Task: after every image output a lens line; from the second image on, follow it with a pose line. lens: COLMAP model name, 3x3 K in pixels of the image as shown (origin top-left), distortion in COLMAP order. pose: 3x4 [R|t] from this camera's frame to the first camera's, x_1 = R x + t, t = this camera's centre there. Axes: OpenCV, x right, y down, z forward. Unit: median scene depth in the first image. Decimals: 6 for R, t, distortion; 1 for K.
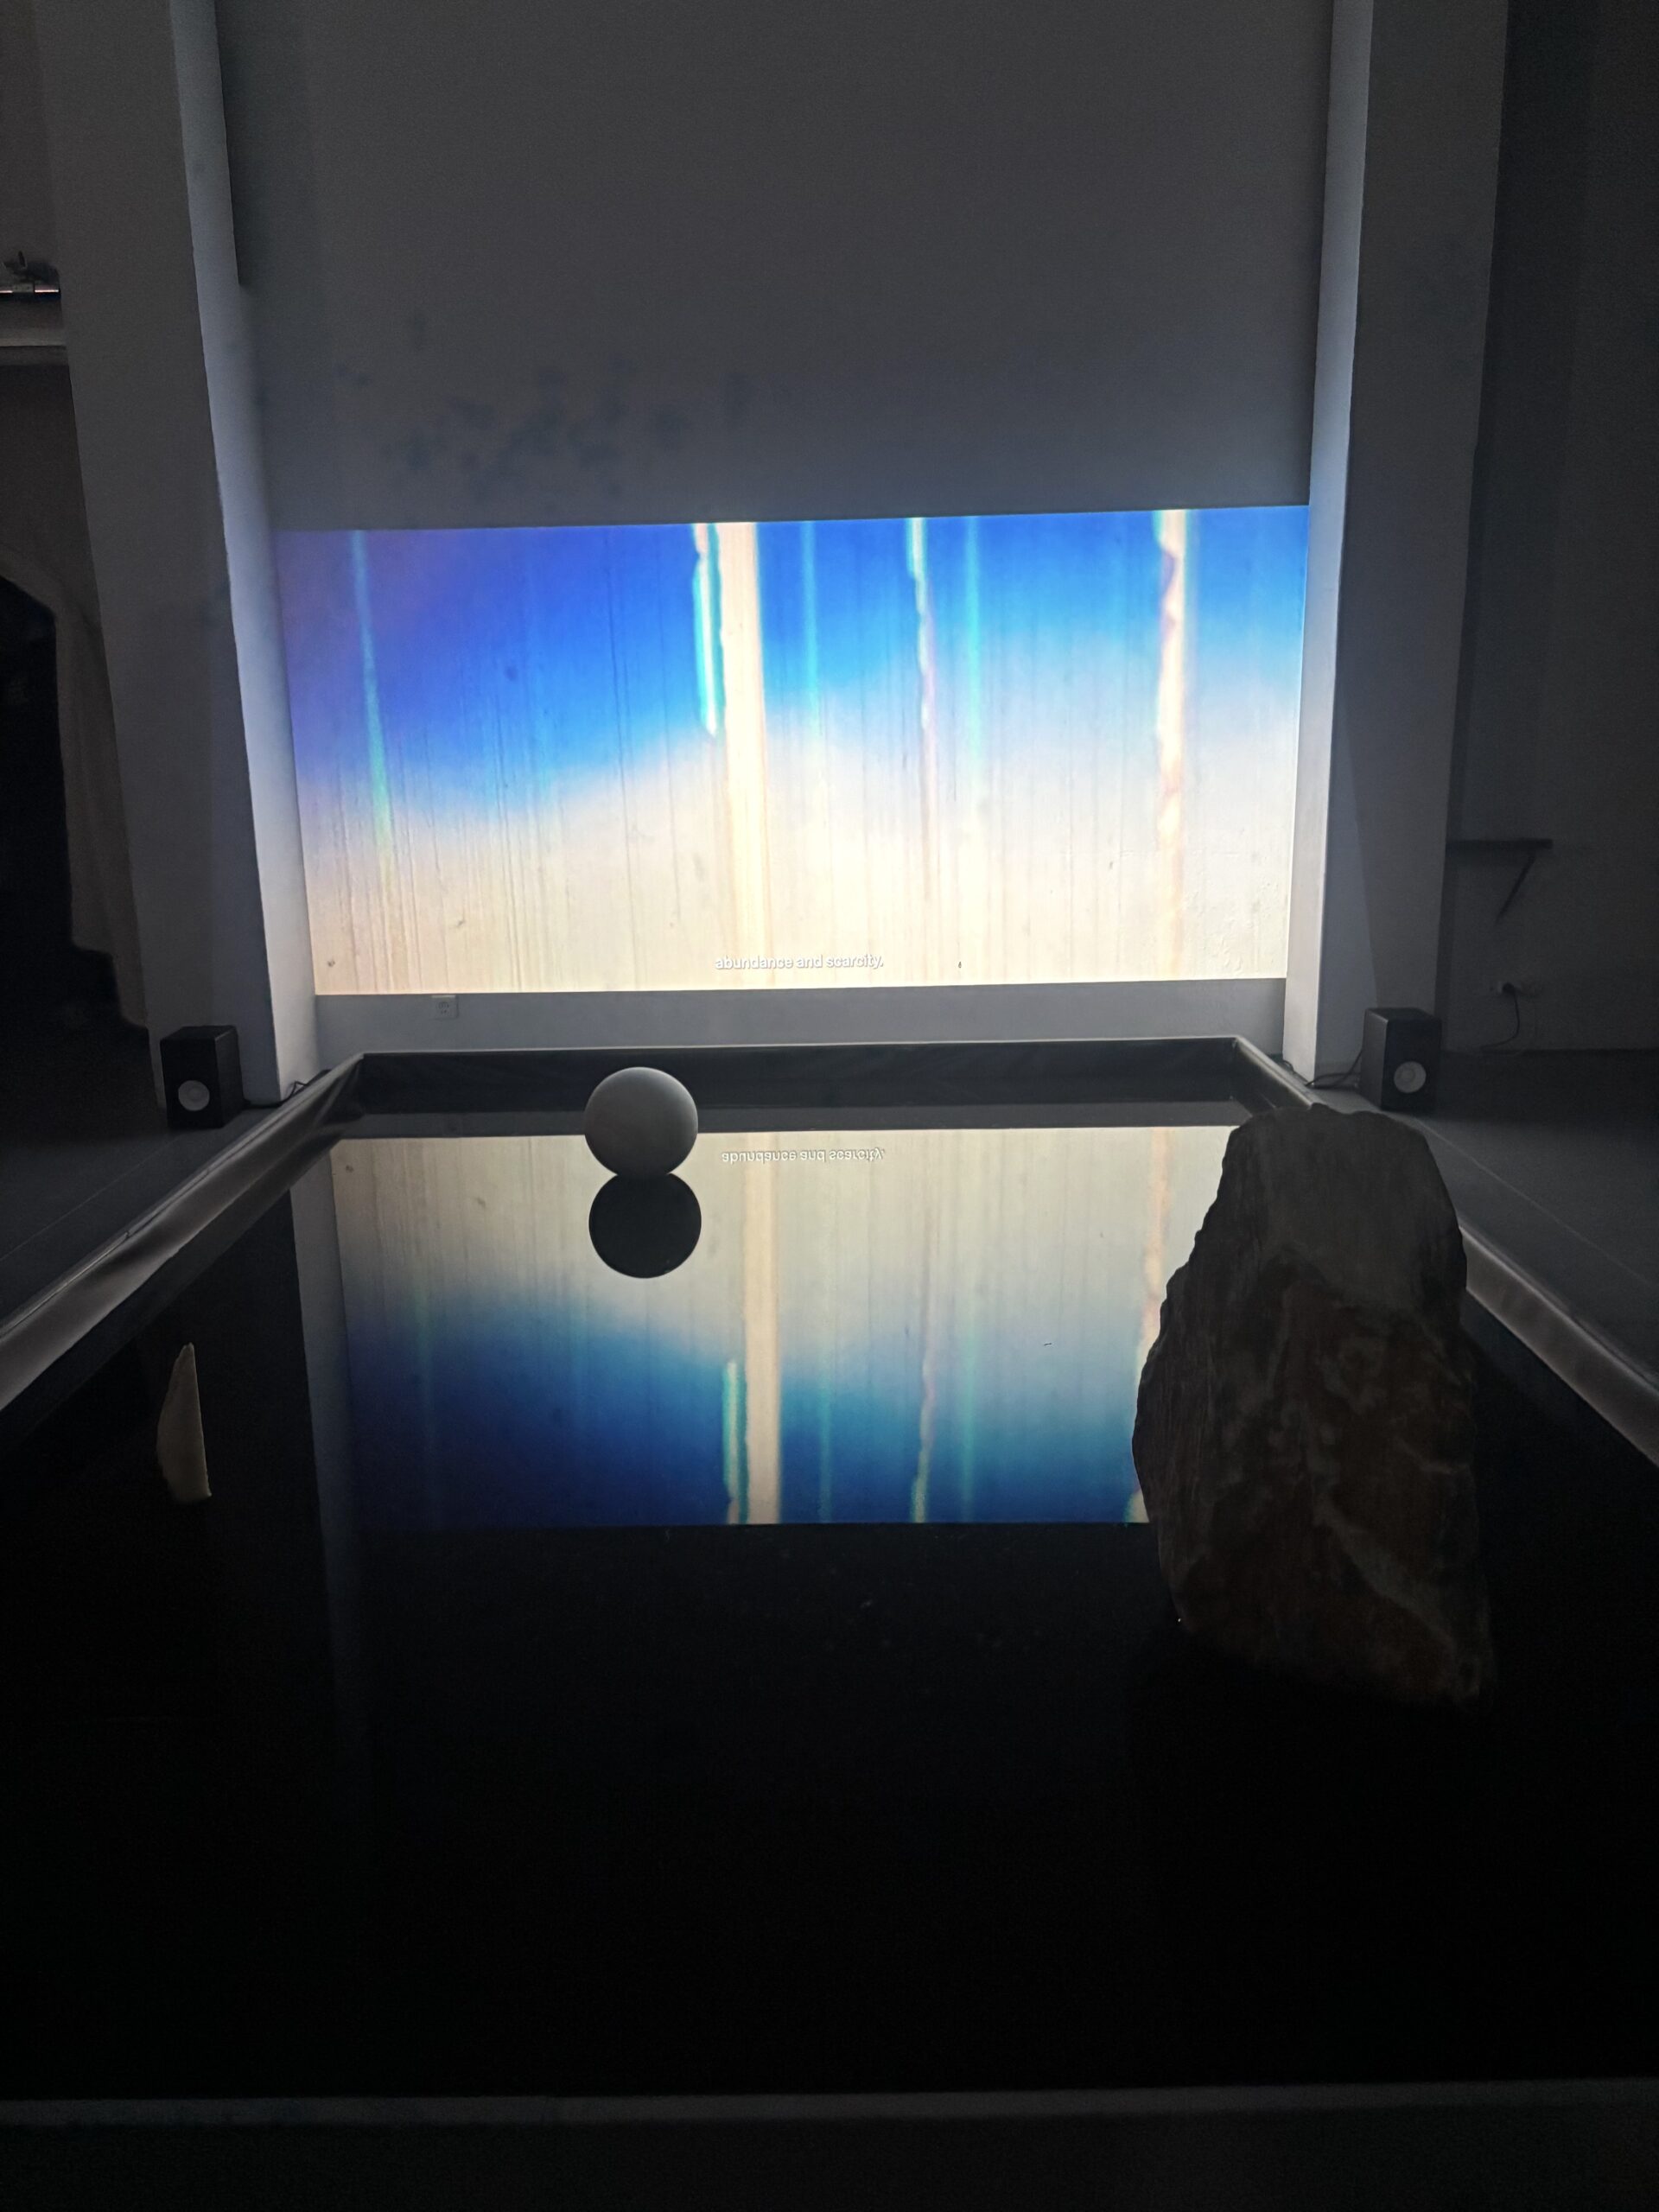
lens RADIAL K [[1651.8, 0, 829.5], [0, 1651.8, 1106.0], [0, 0, 1]] dist [0.049391, -0.119532]
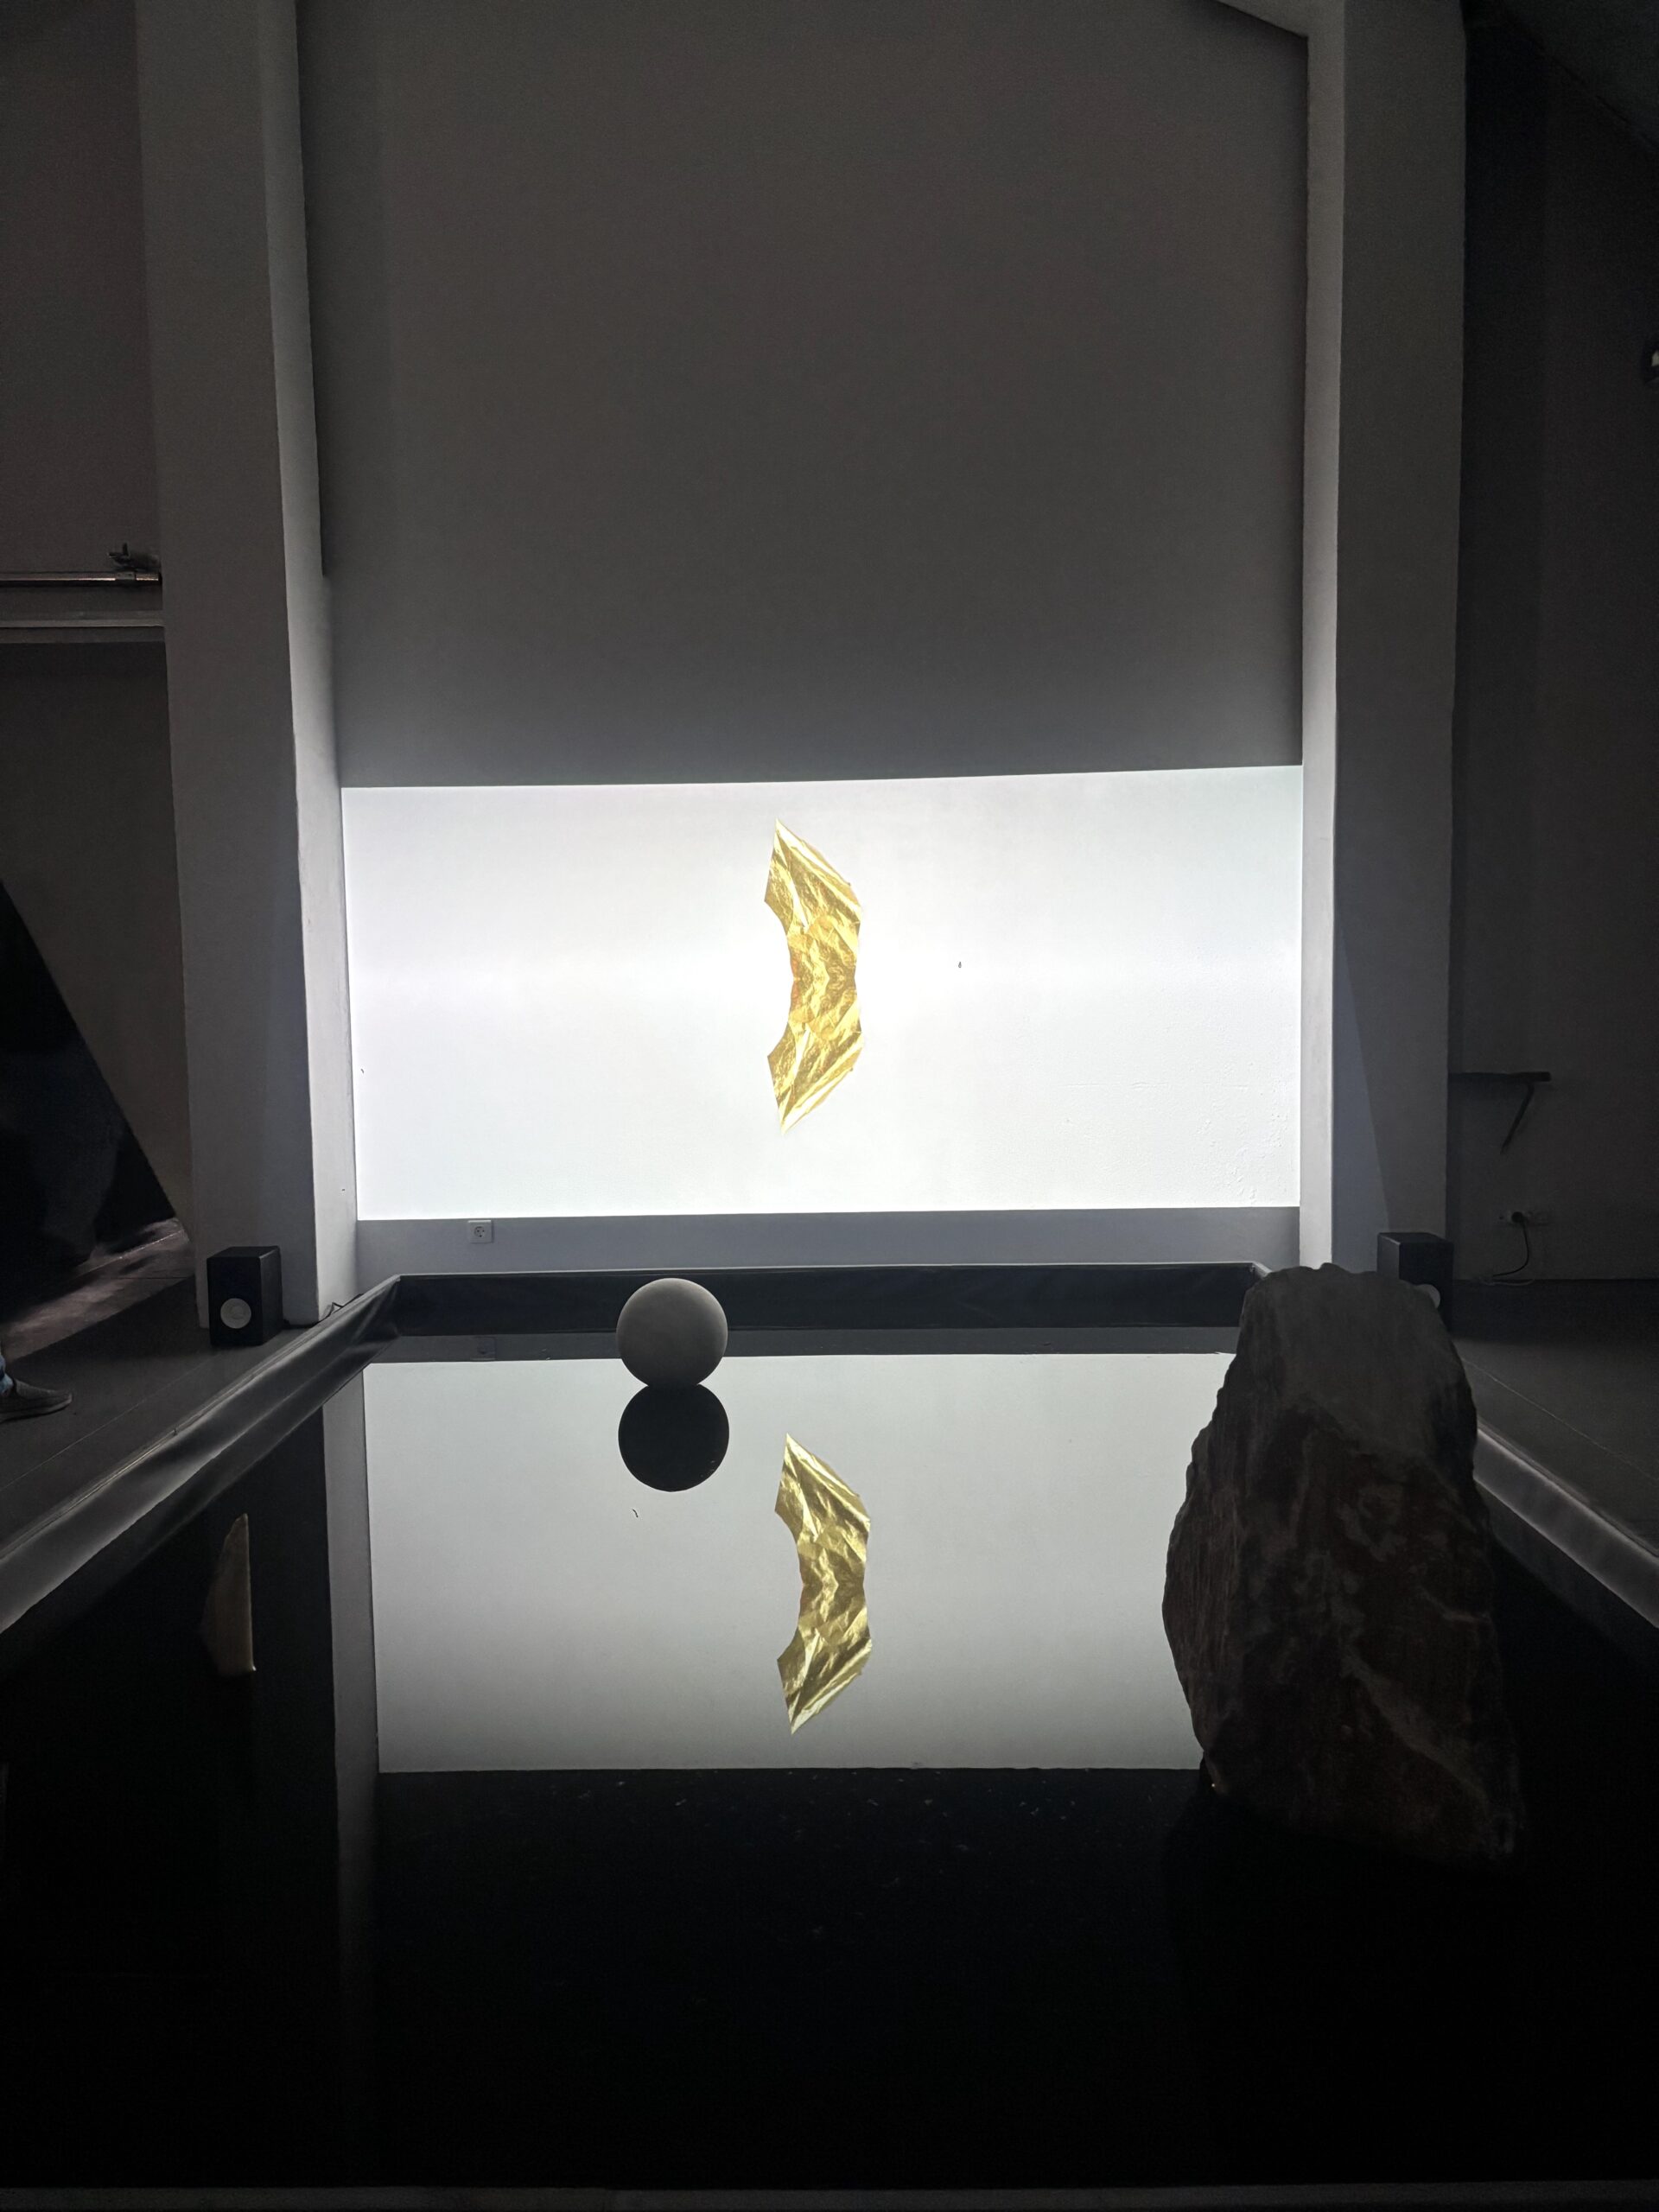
lens RADIAL K [[1678.3, 0, 802.7], [0, 1678.3, 1104.0], [0, 0, 1]] dist [0.003494, -0.001560]
pose [[0.999727, 0.005867, -0.022618, -0.016419], [-0.009630, 0.985389, -0.170046, 0.072607], [0.021290, 0.170218, 0.985176, -0.075578]]
